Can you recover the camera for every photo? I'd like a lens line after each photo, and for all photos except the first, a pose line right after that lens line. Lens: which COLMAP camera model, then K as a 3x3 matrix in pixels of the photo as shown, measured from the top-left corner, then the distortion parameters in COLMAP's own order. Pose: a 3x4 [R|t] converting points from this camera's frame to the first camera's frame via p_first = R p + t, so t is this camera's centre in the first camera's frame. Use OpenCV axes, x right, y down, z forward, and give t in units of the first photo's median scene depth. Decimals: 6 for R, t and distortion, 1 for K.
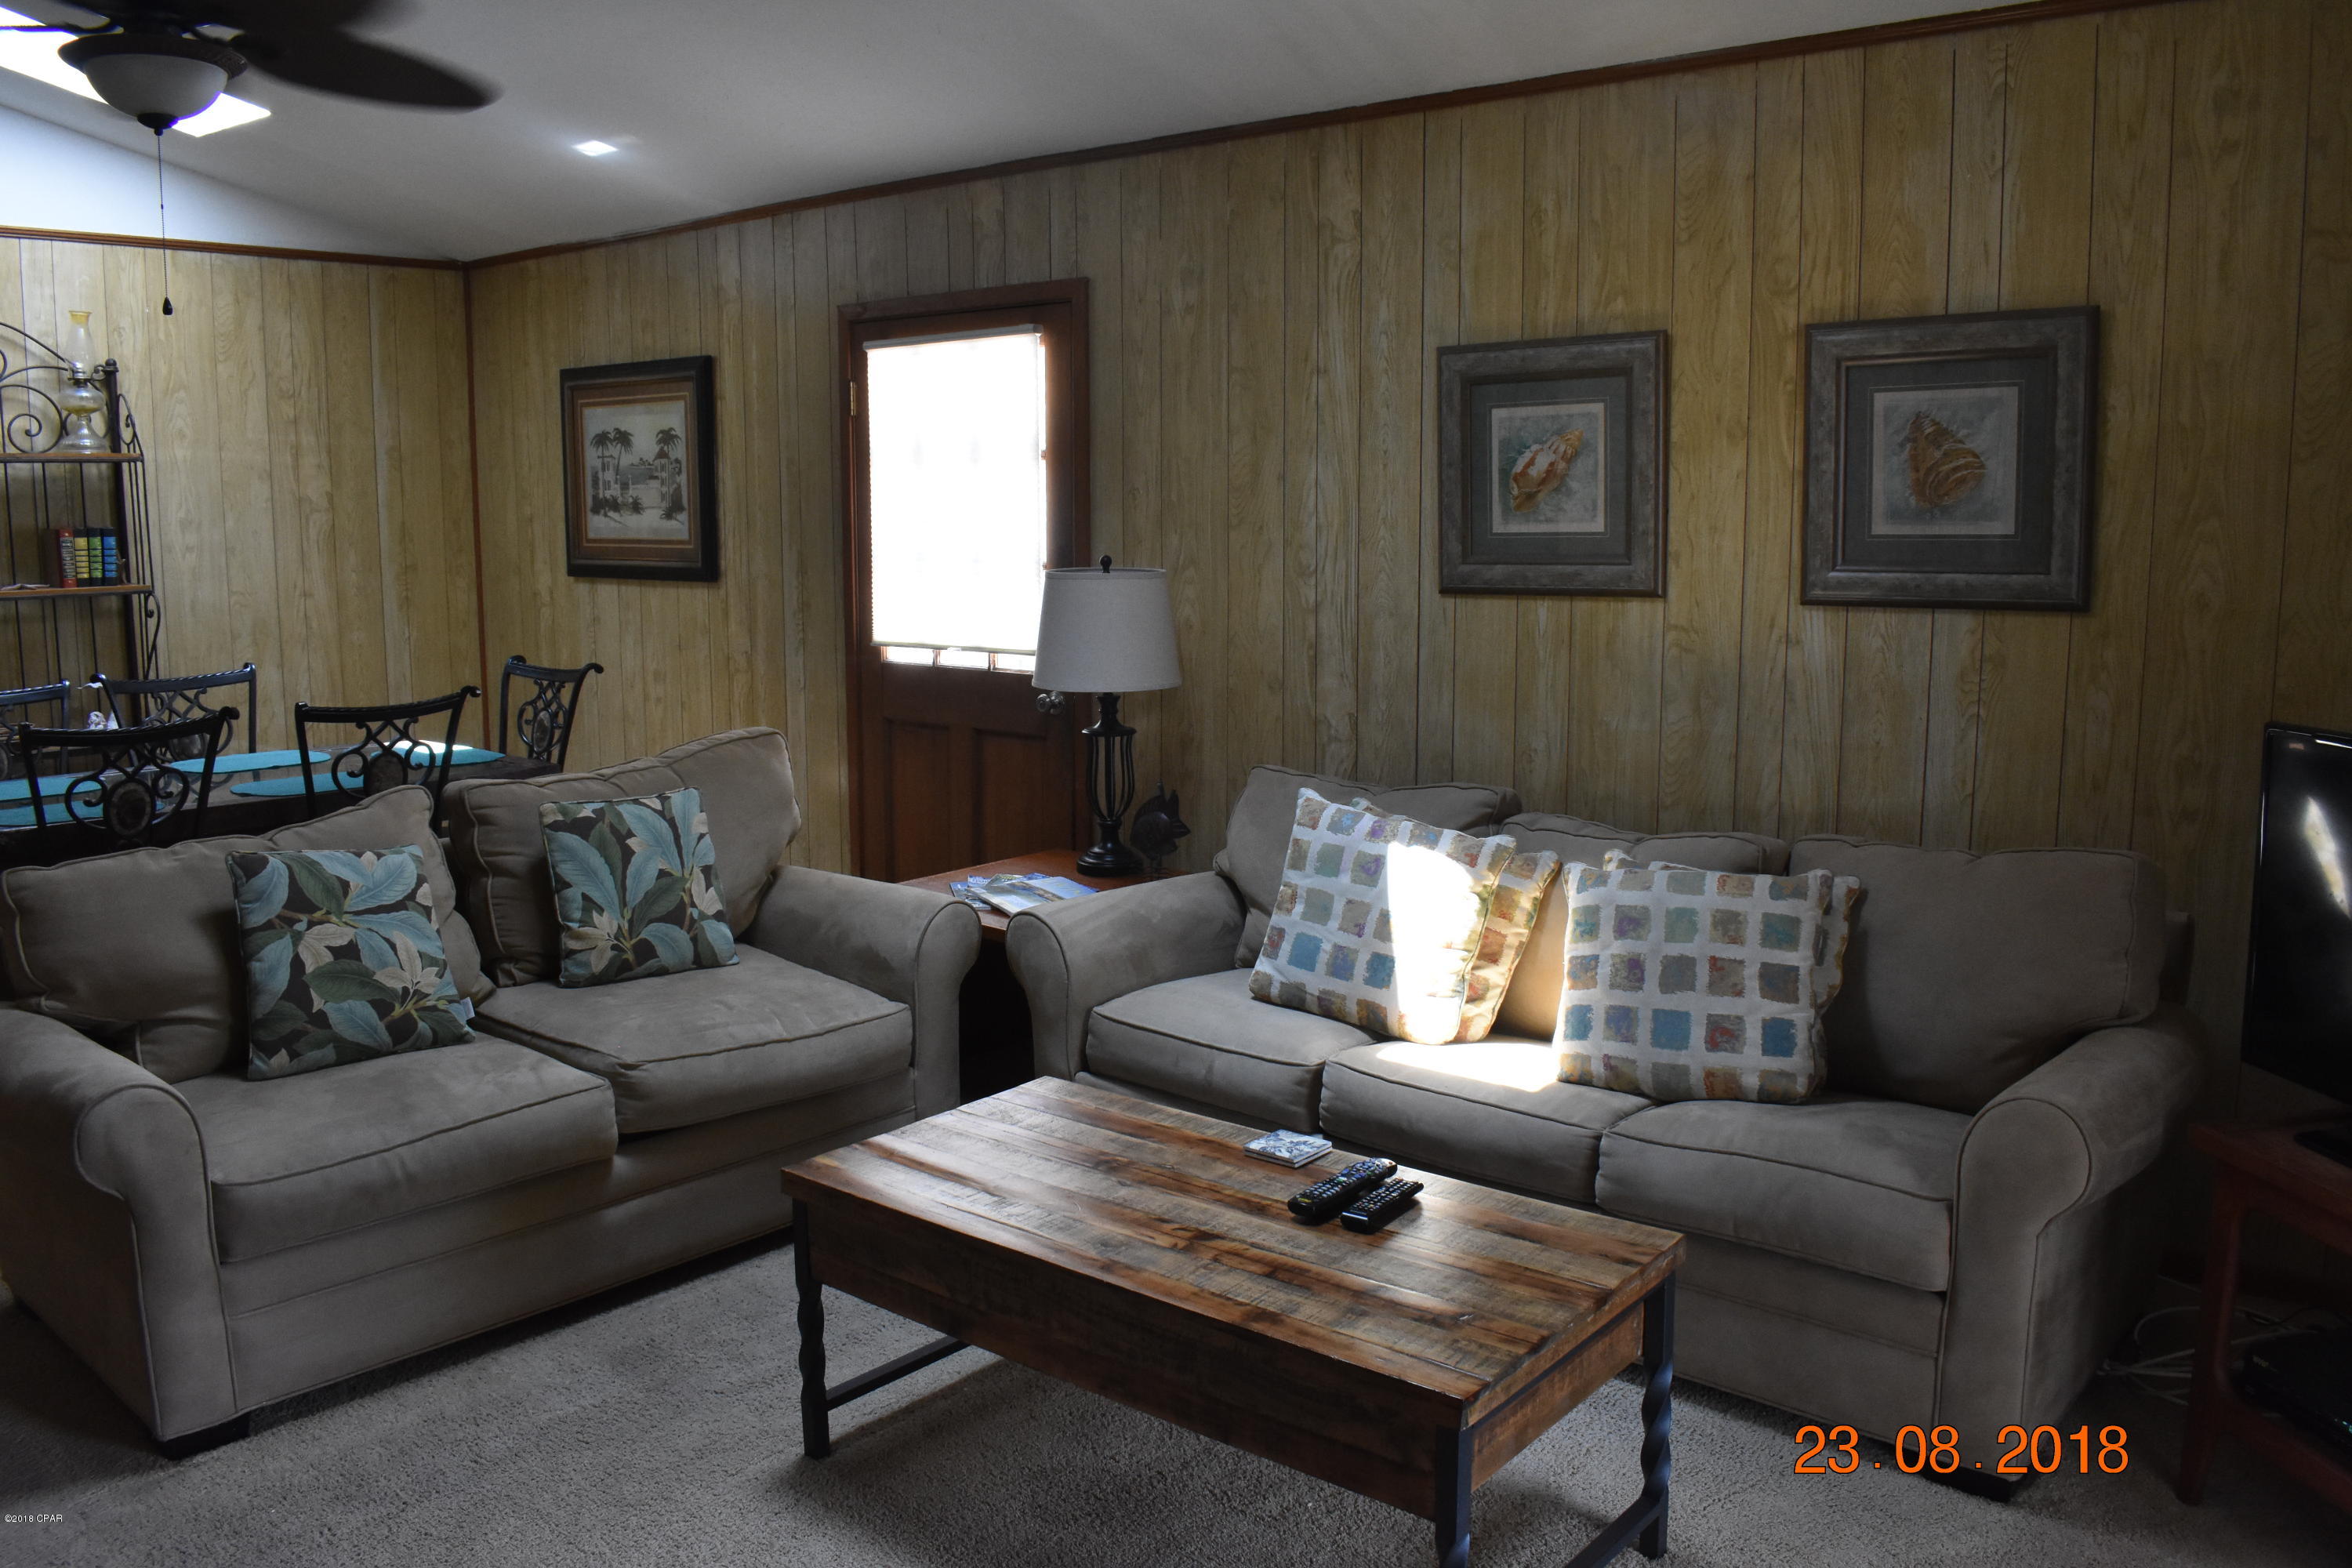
lens RADIAL K [[1829.8, 0, 1176.0], [0, 1829.8, 784.0], [0, 0, 1]] dist [-0.090134, 0.005165]
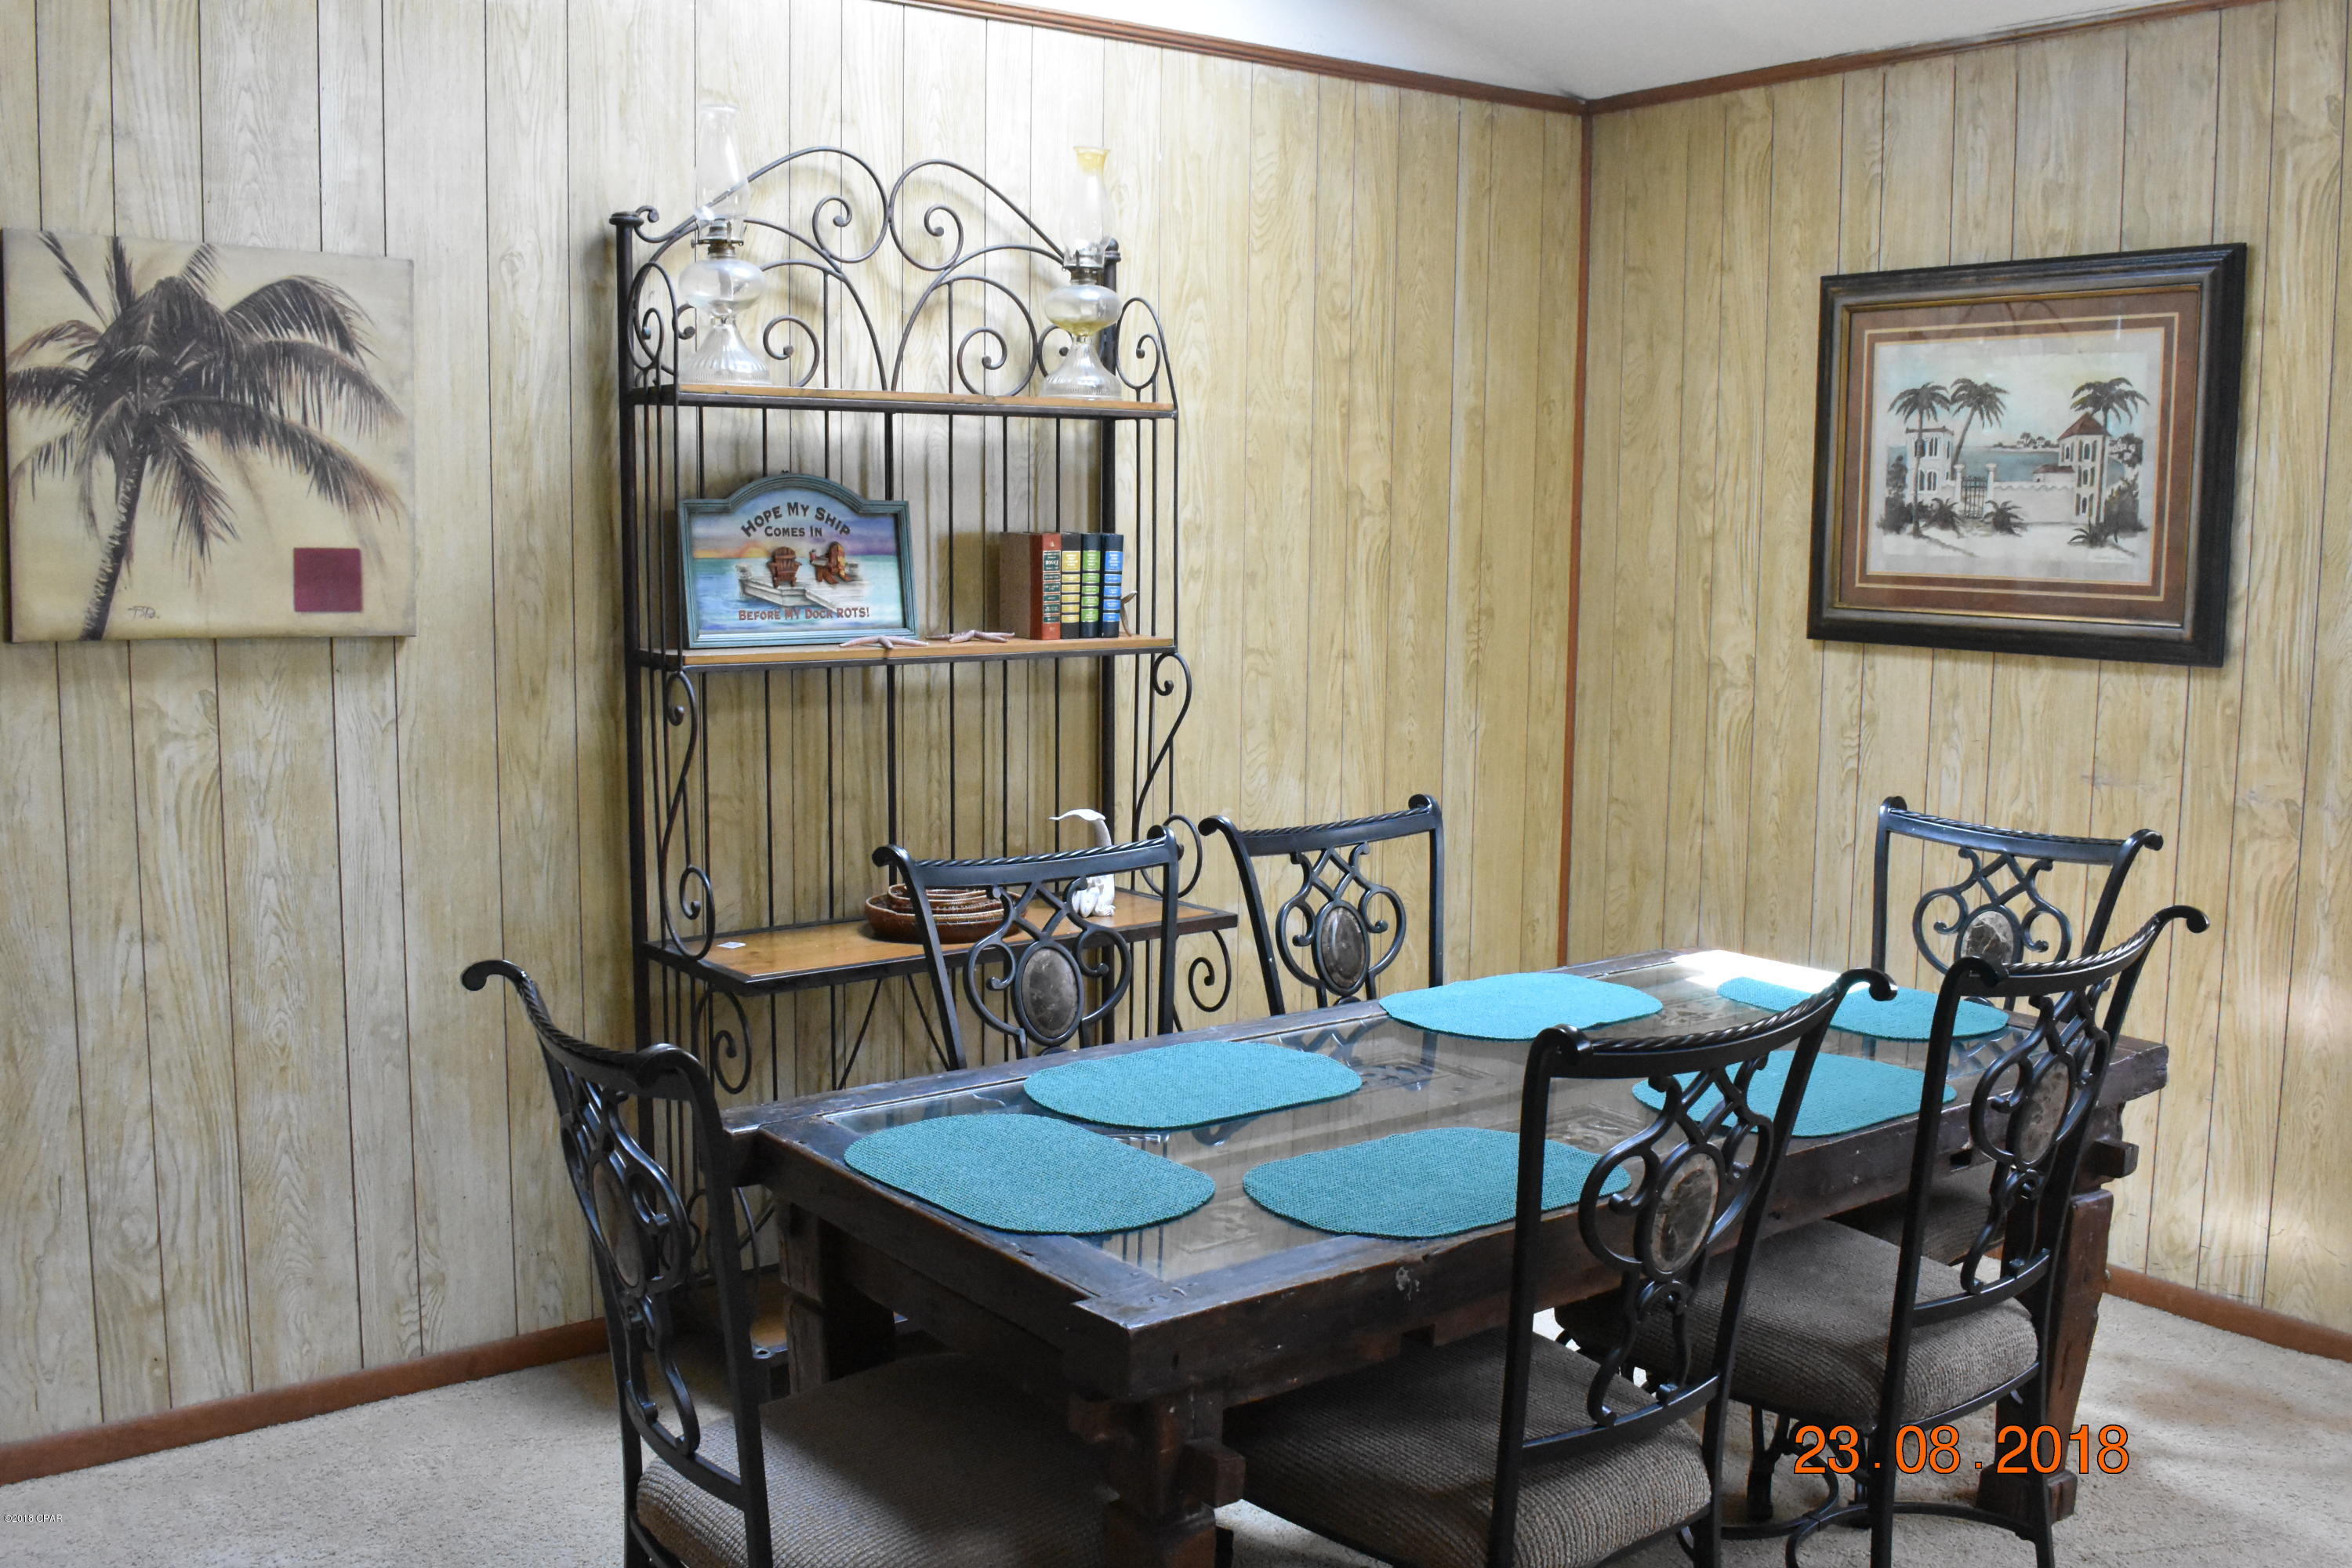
lens RADIAL K [[2187.0, 0, 1176.0], [0, 2187.0, 784.0], [0, 0, 1]] dist [-0.072316, -0.013007]
pose [[0.973369, 0.037898, -0.226089, -0.390592], [-0.044277, 0.998750, -0.023205, -0.046386], [0.224926, 0.032598, 0.973830, 0.303332]]
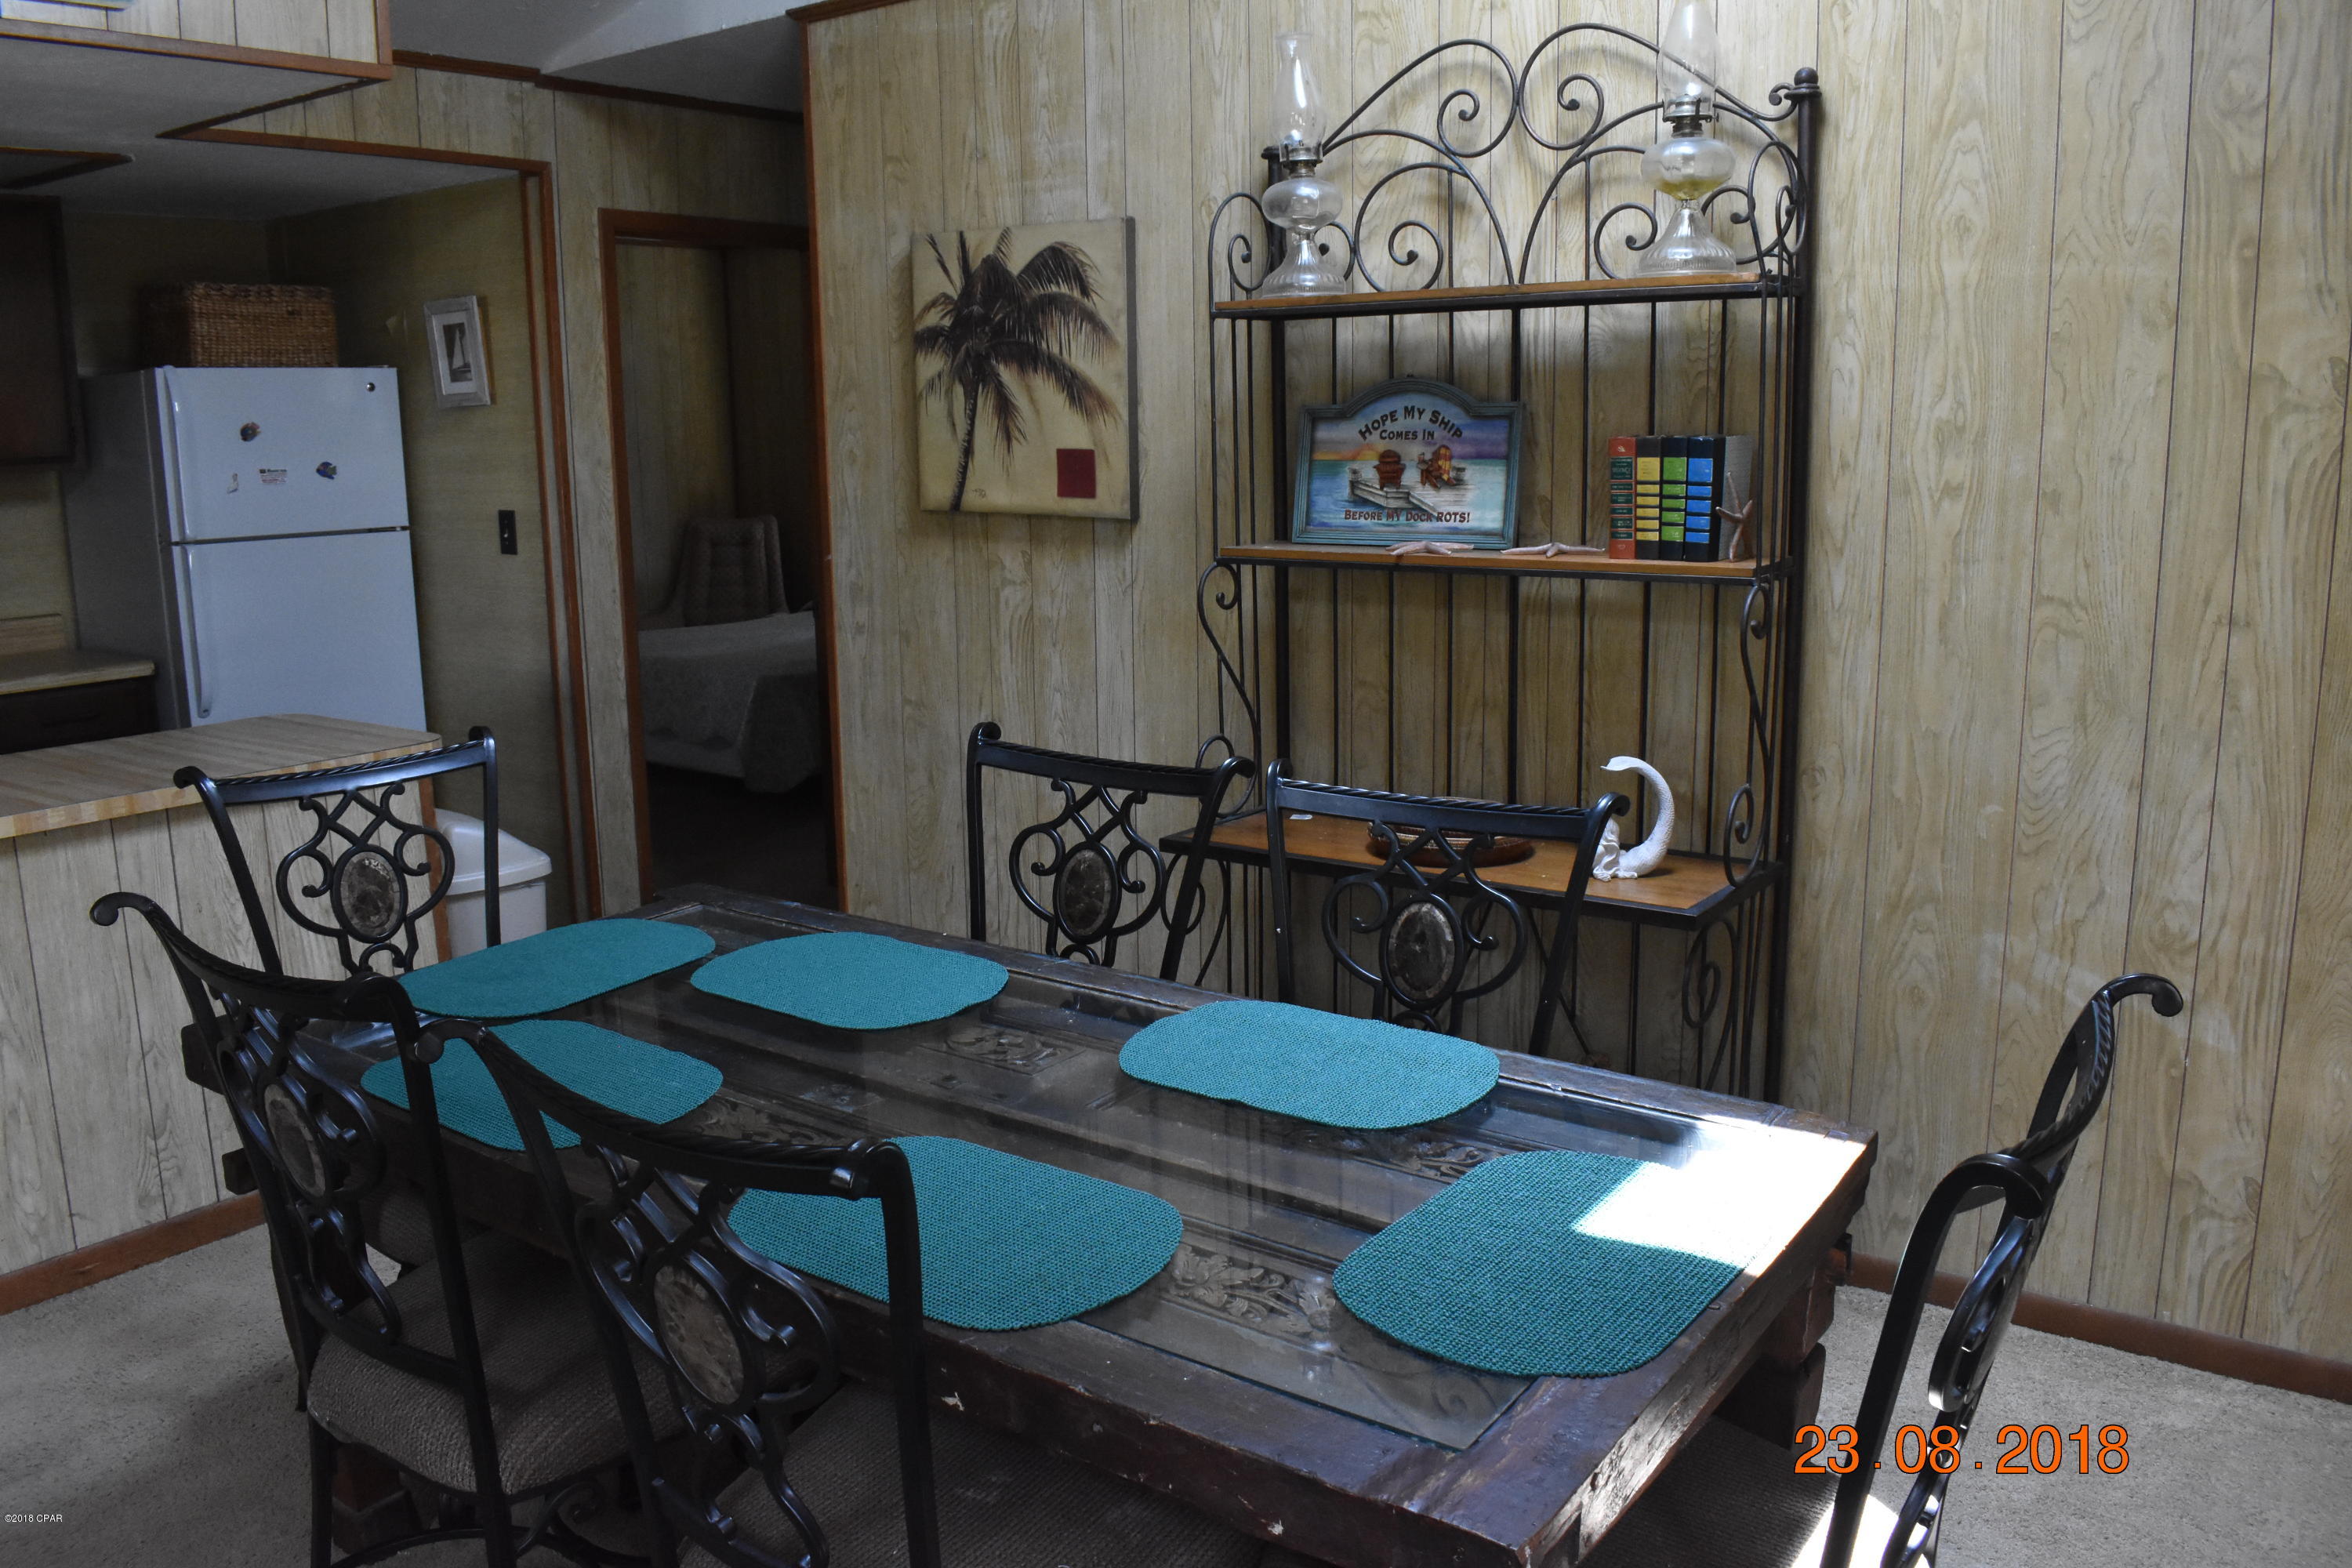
lens RADIAL K [[1829.8, 0, 1176.0], [0, 1829.8, 784.0], [0, 0, 1]] dist [-0.090134, 0.005165]
pose [[0.055783, 0.198305, -0.978552, -0.114501], [-0.132793, 0.972844, 0.189578, -0.118132], [0.989573, 0.119370, 0.080602, 0.768946]]
